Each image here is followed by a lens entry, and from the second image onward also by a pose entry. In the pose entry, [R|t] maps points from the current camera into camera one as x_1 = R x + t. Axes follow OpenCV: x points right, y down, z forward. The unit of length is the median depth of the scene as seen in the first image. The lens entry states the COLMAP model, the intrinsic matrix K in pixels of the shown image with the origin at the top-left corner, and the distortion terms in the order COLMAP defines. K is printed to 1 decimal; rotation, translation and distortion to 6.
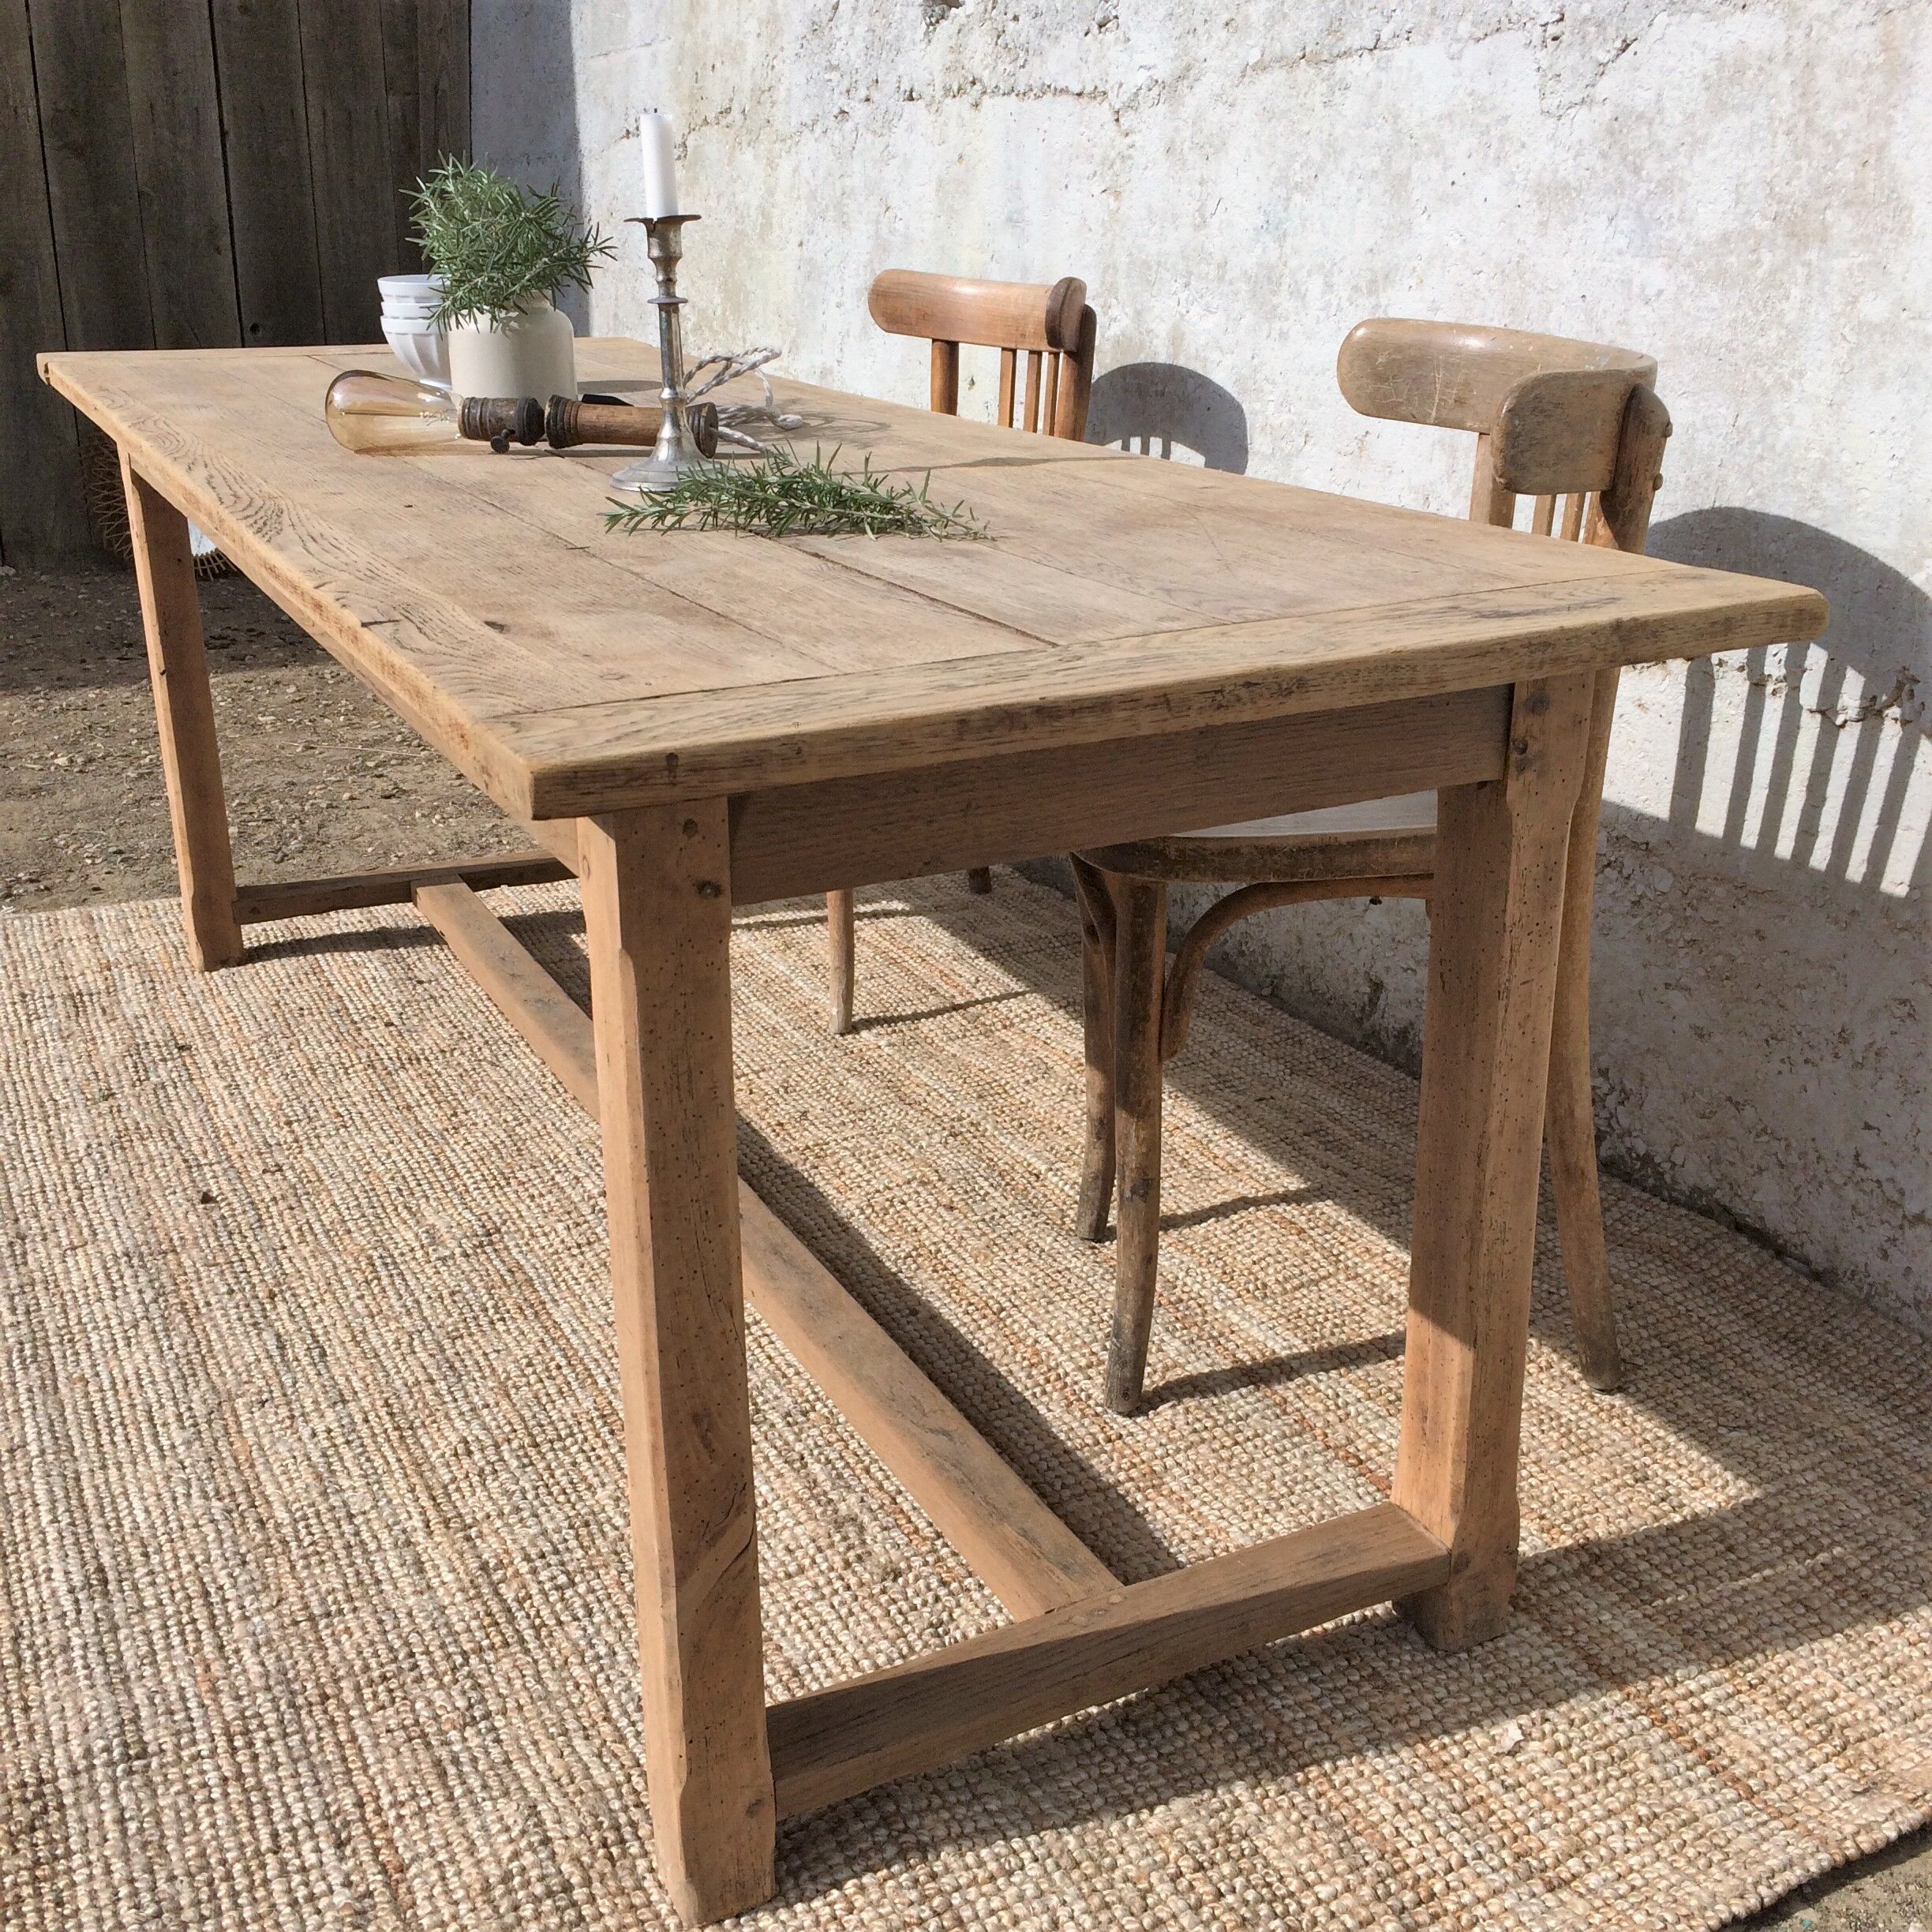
lens RADIAL K [[2241.1, 0, 951.3], [0, 2241.1, 951.8], [0, 0, 1]] dist [0.054855, 0.000000]
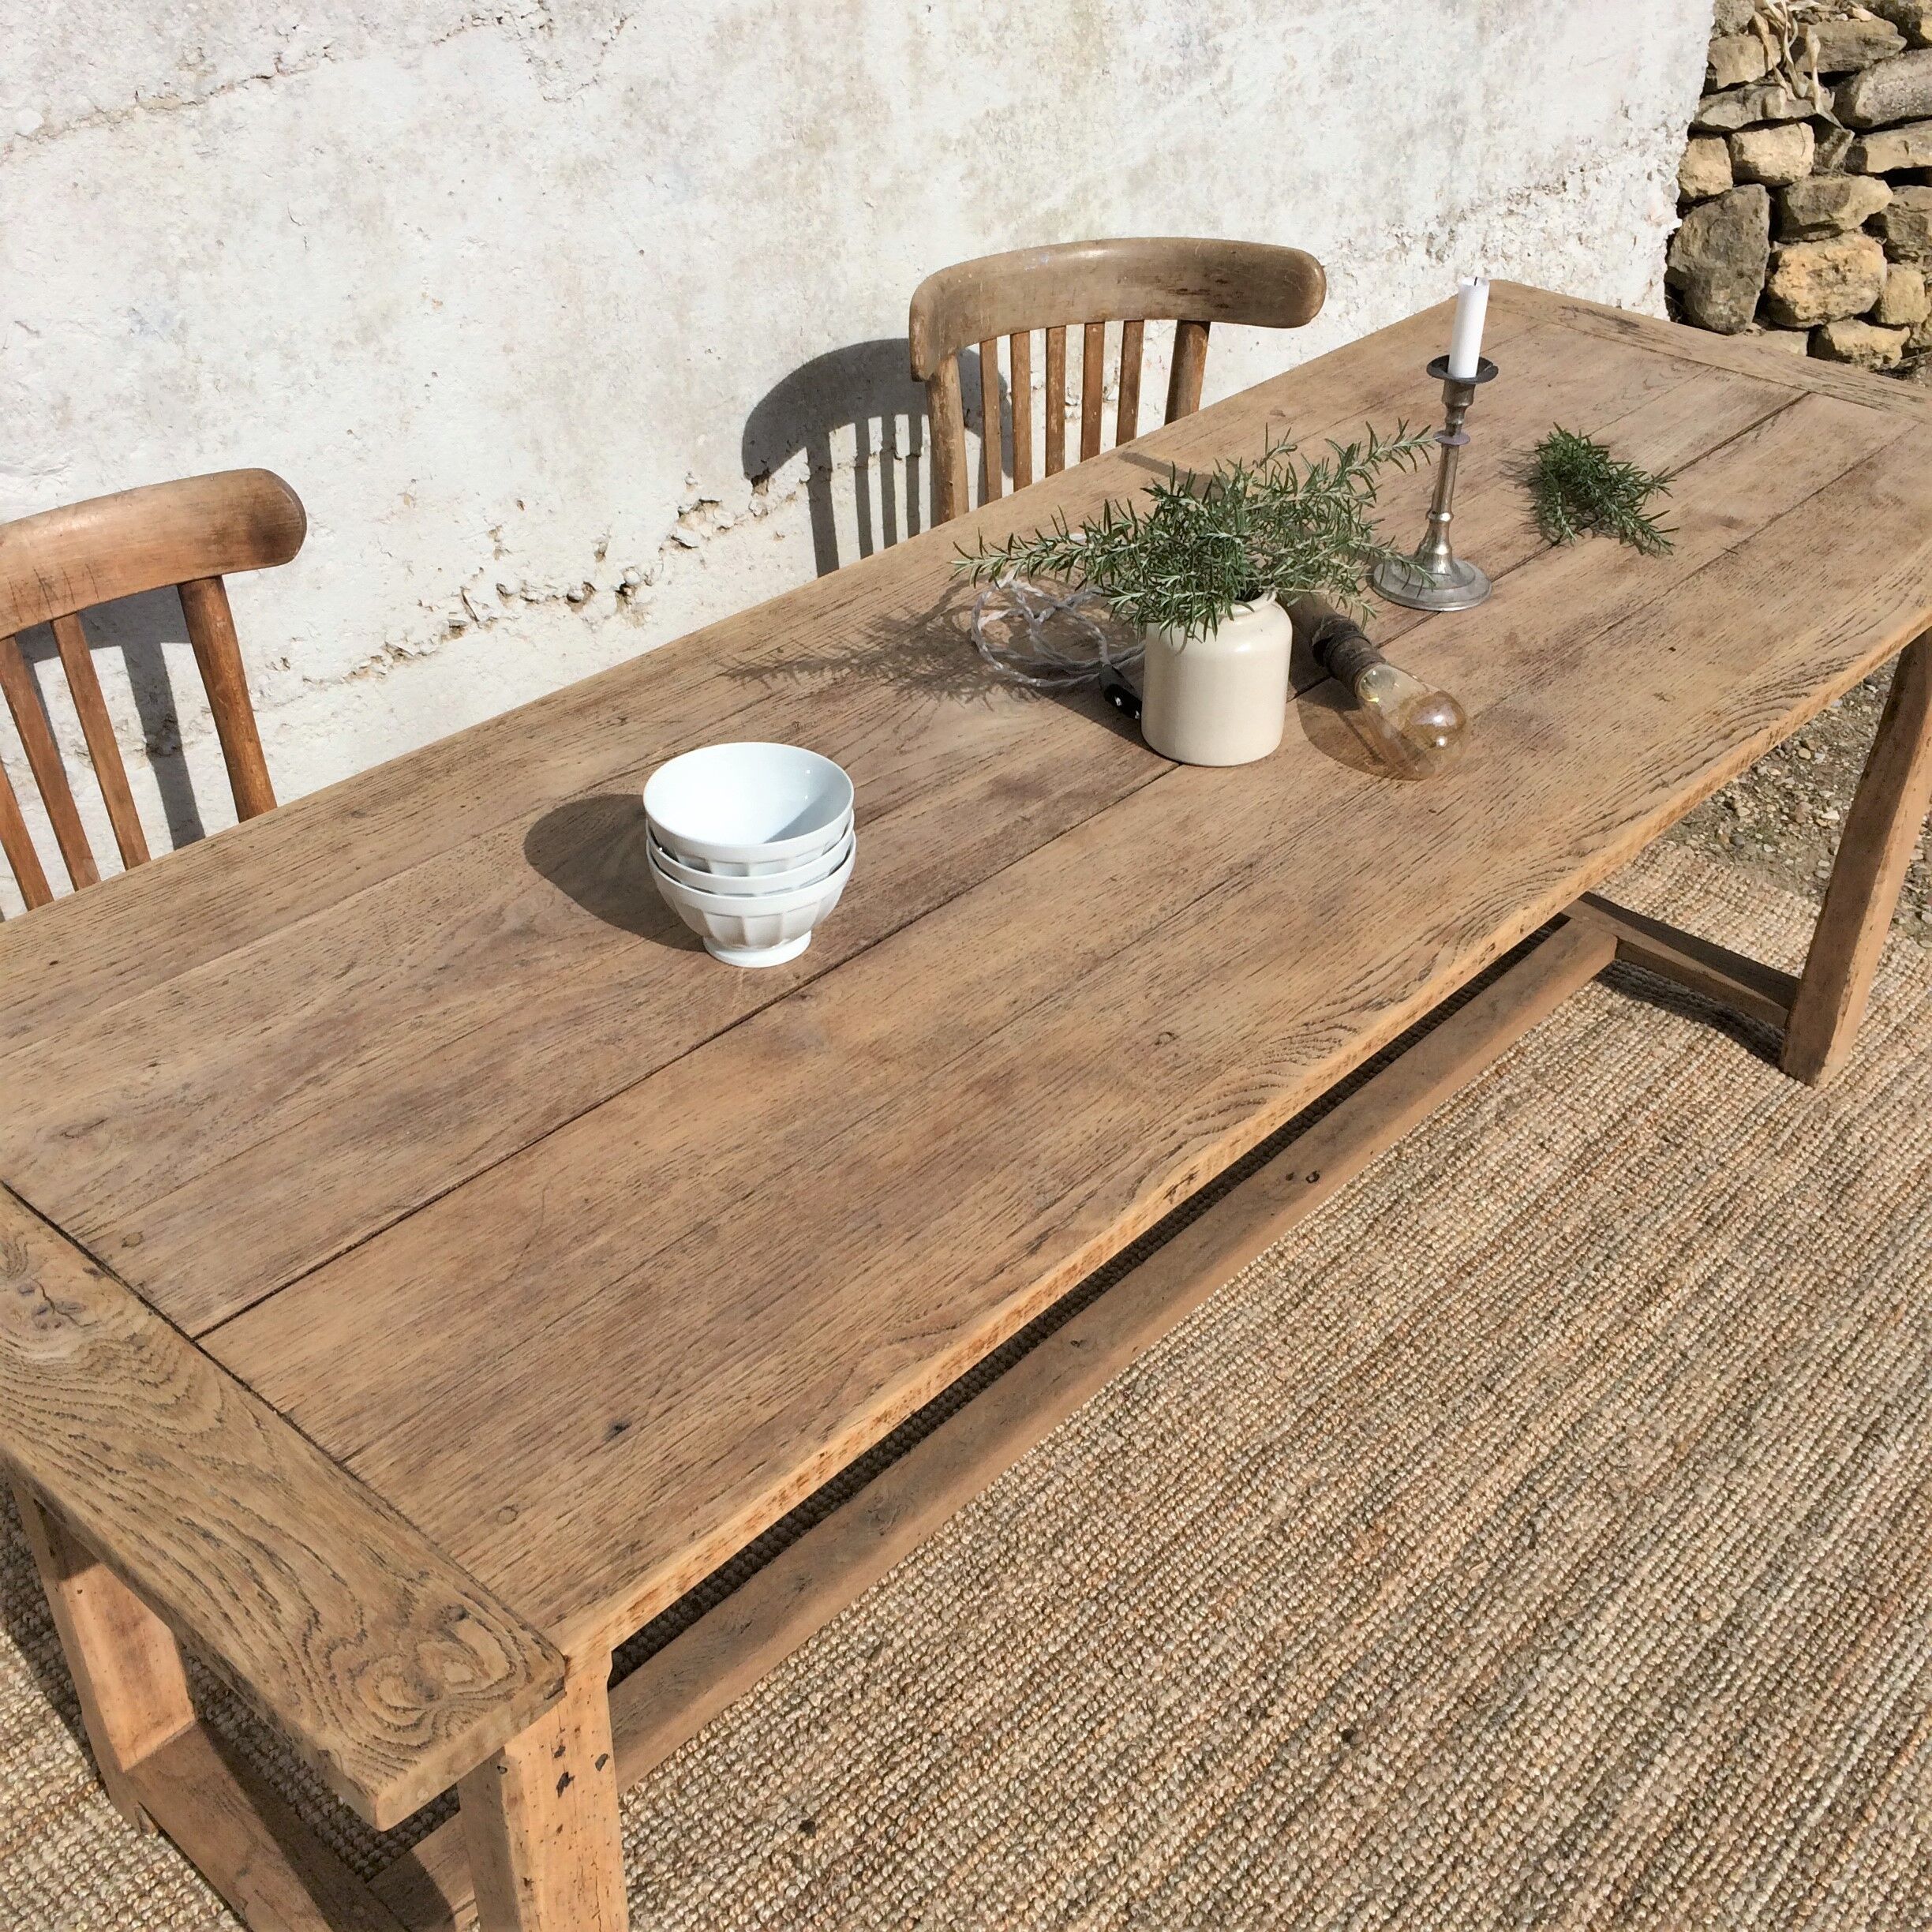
lens RADIAL K [[2241.1, 0, 966.8], [0, 2241.1, 962.4], [0, 0, 1]] dist [0.054855, 0.000000]
pose [[-0.374520, -0.520976, 0.767019, -0.692298], [0.305387, 0.711764, 0.632559, -0.594915], [-0.875485, 0.471144, -0.107471, 0.985378]]
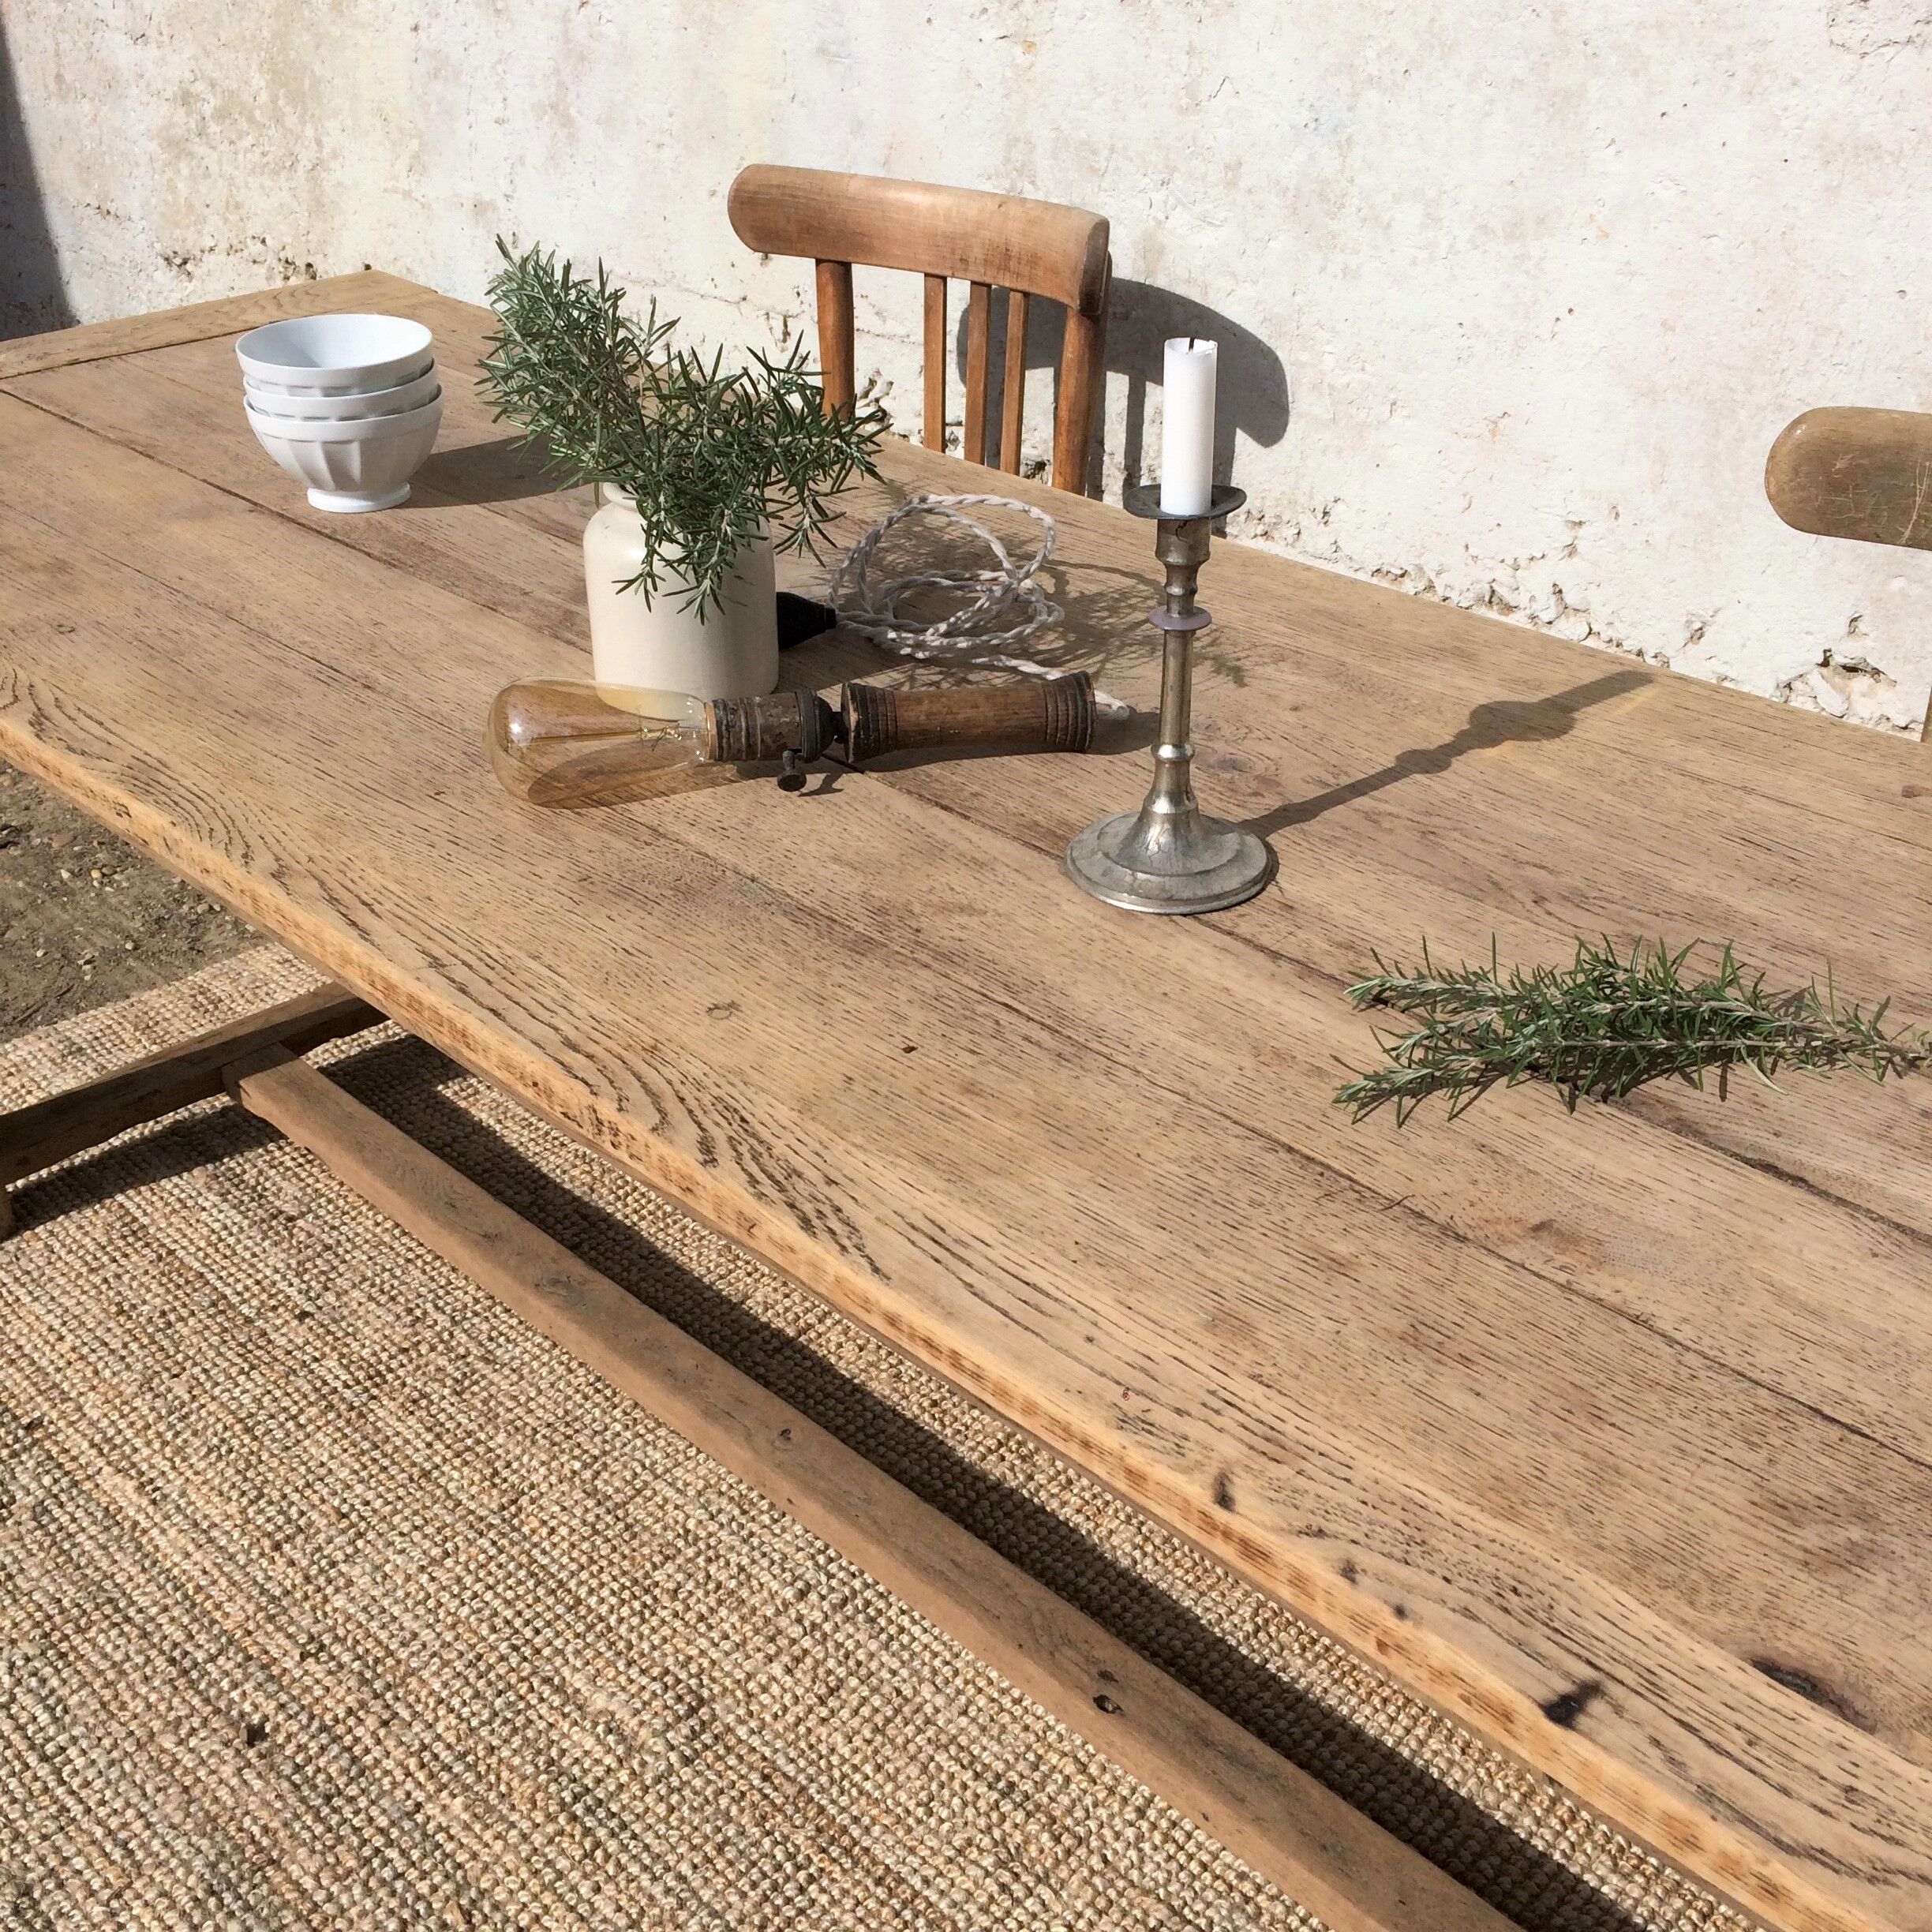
lens RADIAL K [[2241.1, 0, 979.3], [0, 2241.1, 962.9], [0, 0, 1]] dist [0.054855, 0.000000]
pose [[0.940545, -0.167851, 0.295300, -0.259700], [0.109688, 0.972883, 0.203635, -0.222914], [-0.321473, -0.159137, 0.933451, 0.277148]]
